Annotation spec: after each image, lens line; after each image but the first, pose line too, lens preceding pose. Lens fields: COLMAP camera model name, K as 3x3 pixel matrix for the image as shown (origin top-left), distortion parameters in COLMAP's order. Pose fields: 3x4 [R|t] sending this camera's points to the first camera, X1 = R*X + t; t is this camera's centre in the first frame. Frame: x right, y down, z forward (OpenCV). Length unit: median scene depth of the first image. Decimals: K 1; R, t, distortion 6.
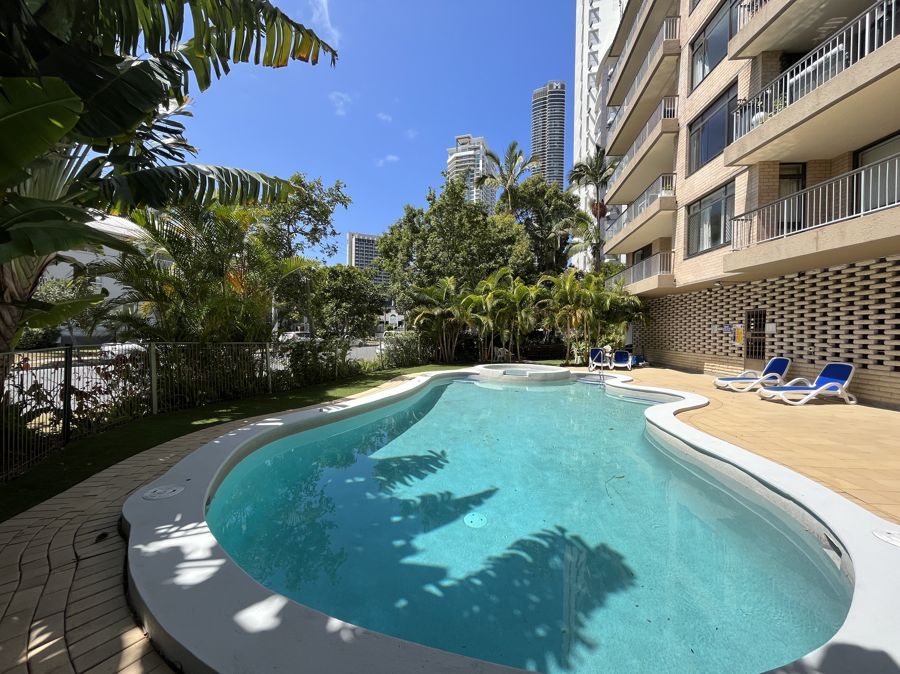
lens RADIAL K [[366.6, 0, 445.7], [0, 366.6, 336.2], [0, 0, 1]] dist [-0.001585, -0.000435]
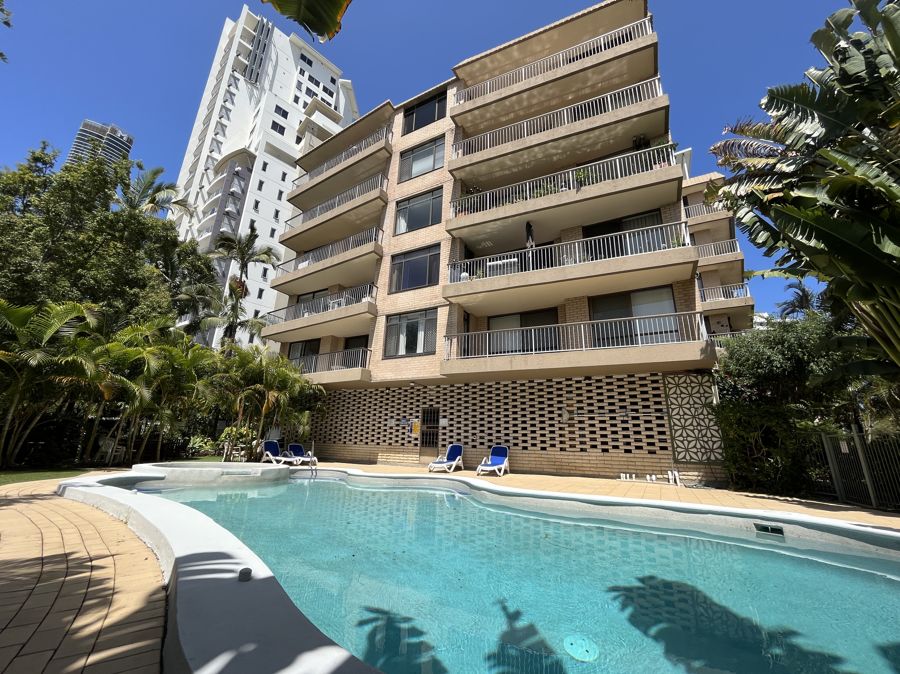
lens RADIAL K [[366.6, 0, 445.7], [0, 366.6, 336.2], [0, 0, 1]] dist [-0.001585, -0.000435]
pose [[0.413136, 0.263424, 0.871738, -0.318496], [-0.015084, 0.959097, -0.282674, 0.048972], [-0.910544, 0.103633, 0.400211, 0.382142]]
